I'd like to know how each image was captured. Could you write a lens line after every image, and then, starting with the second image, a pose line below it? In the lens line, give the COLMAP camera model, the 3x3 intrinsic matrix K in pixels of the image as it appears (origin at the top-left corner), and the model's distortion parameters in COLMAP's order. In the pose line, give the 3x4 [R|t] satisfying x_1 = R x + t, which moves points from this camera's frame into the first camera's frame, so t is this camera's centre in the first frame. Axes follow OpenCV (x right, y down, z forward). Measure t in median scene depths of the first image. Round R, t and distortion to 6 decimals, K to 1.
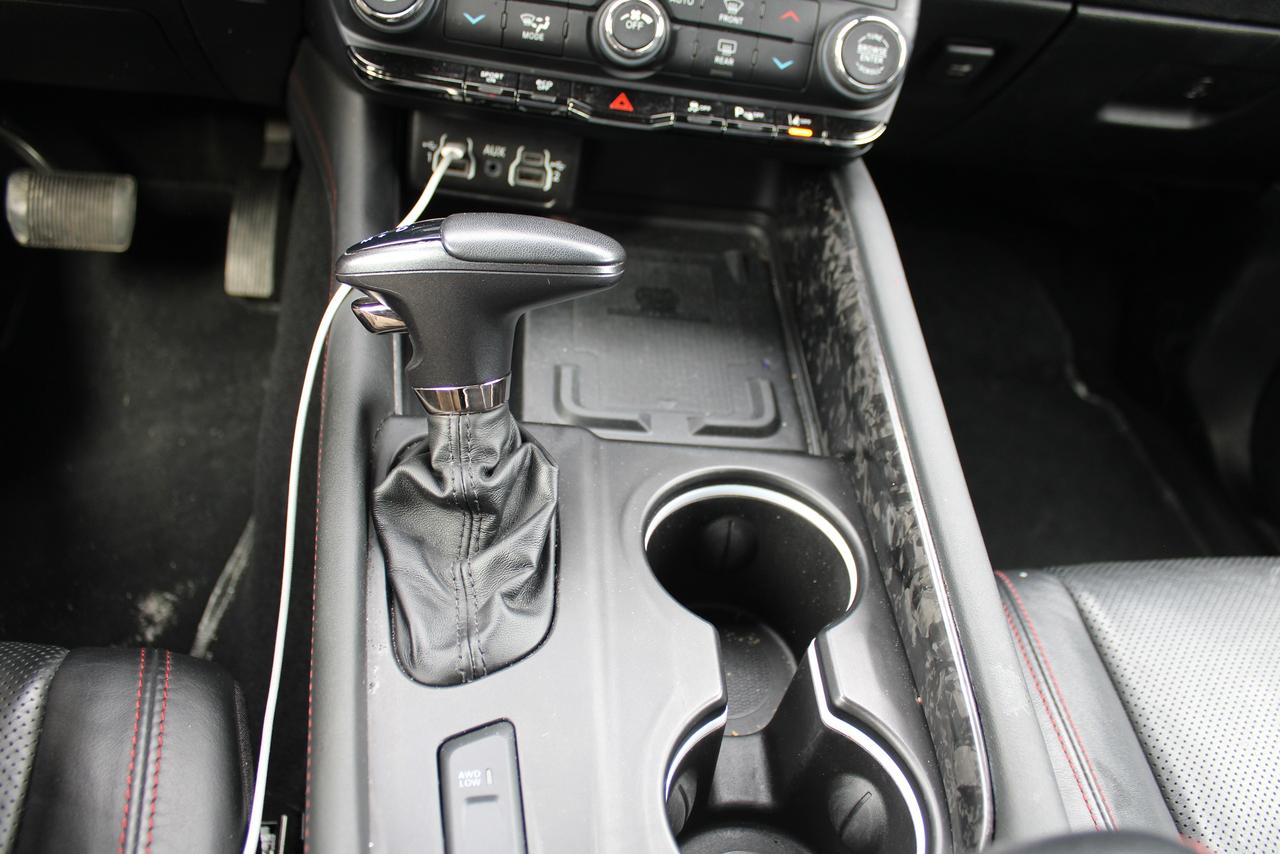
lens RADIAL K [[1033.9, 0, 640.8], [0, 1033.9, 425.9], [0, 0, 1]] dist [-0.144748, 0.076675]
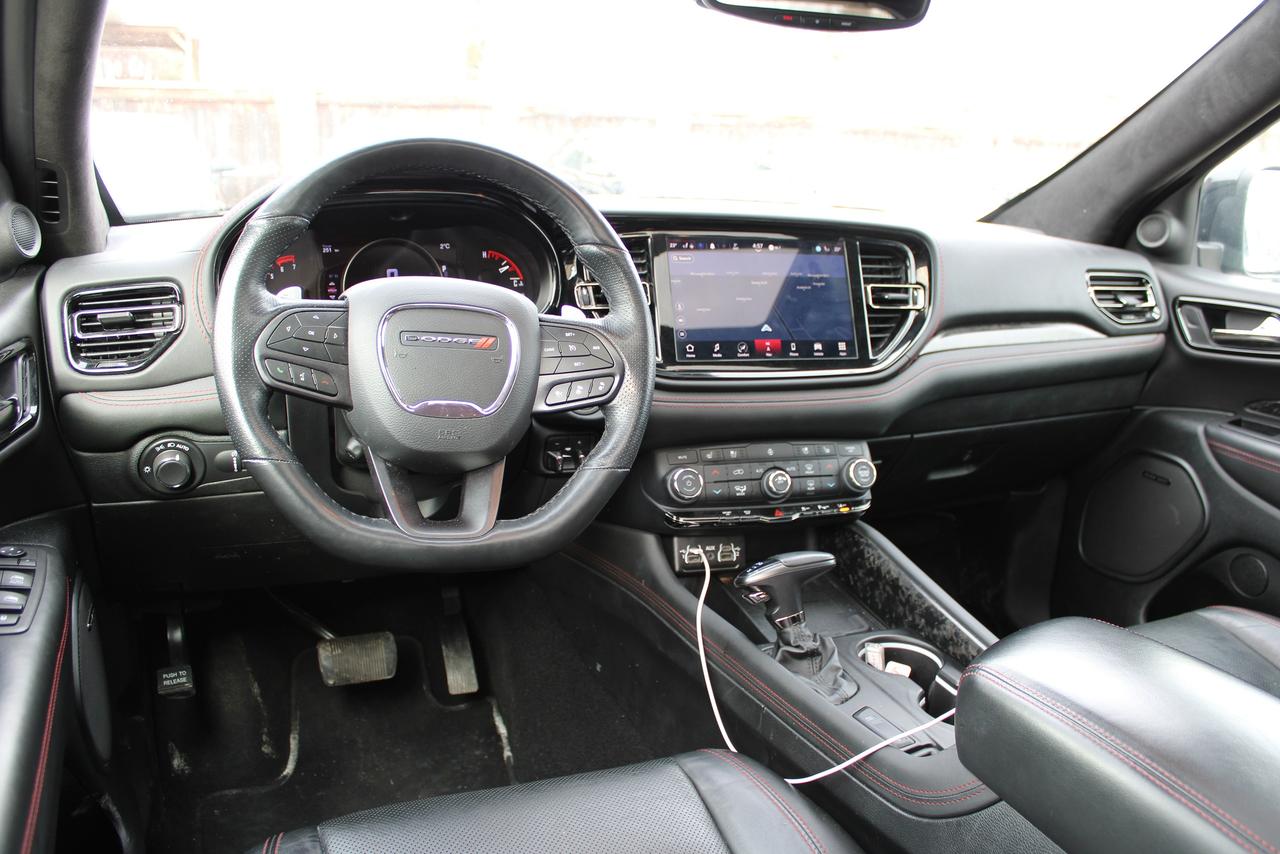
lens RADIAL K [[1033.9, 0, 634.8], [0, 1033.9, 431.4], [0, 0, 1]] dist [-0.144748, 0.076675]
pose [[0.951982, -0.180081, 0.247592, -0.923210], [0.265673, 0.887814, -0.375772, 0.349035], [-0.152146, 0.423507, 0.893025, -1.244770]]
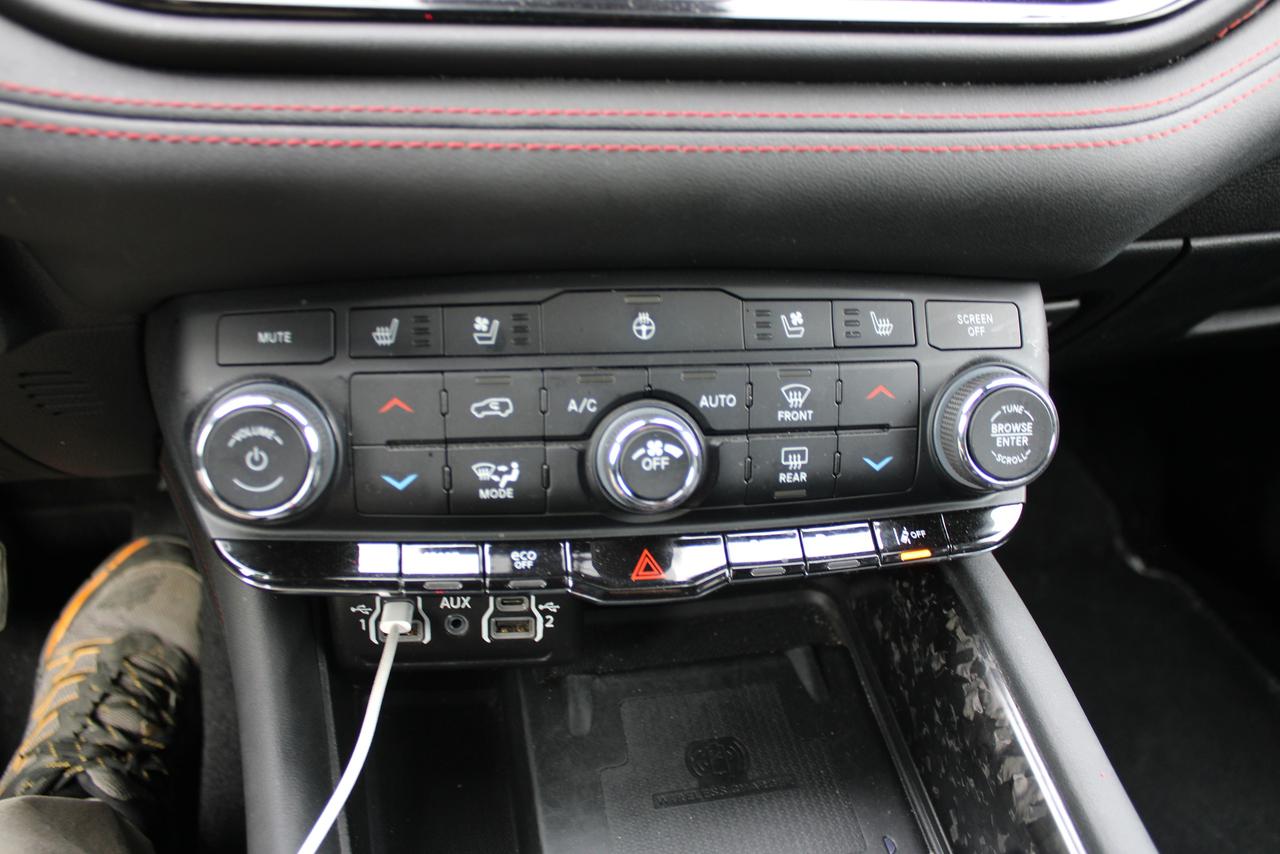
lens RADIAL K [[1033.9, 0, 639.5], [0, 1033.9, 432.9], [0, 0, 1]] dist [-0.144748, 0.076675]
pose [[0.986999, -0.153492, 0.047677, -0.041408], [0.157568, 0.982570, -0.098634, -0.333810], [-0.031706, 0.104864, 0.993981, 0.339192]]
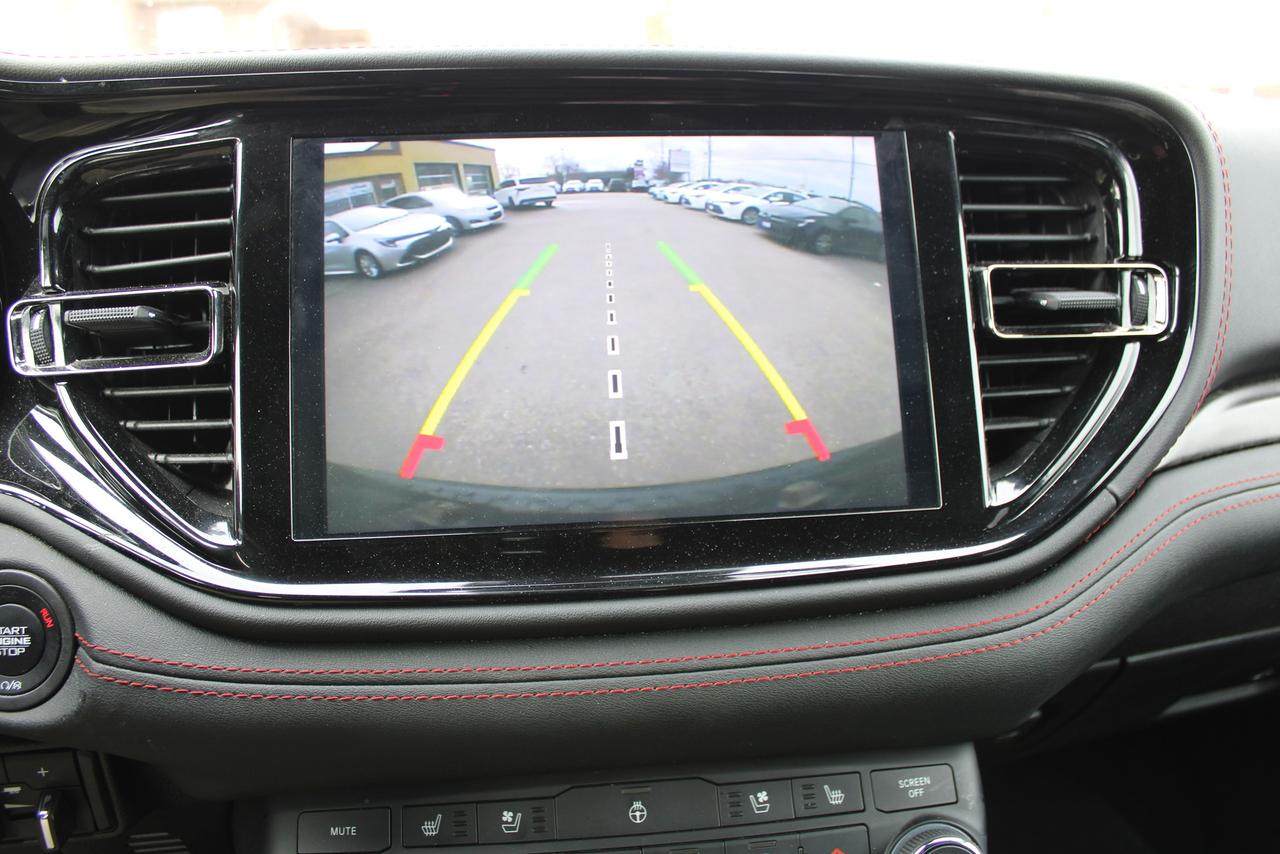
lens RADIAL K [[1033.9, 0, 642.9], [0, 1033.9, 433.8], [0, 0, 1]] dist [-0.144748, 0.076675]
pose [[0.981327, -0.183641, 0.057214, 0.014107], [0.191069, 0.896461, -0.399813, -0.408780], [0.022131, 0.403279, 0.914809, 0.137744]]
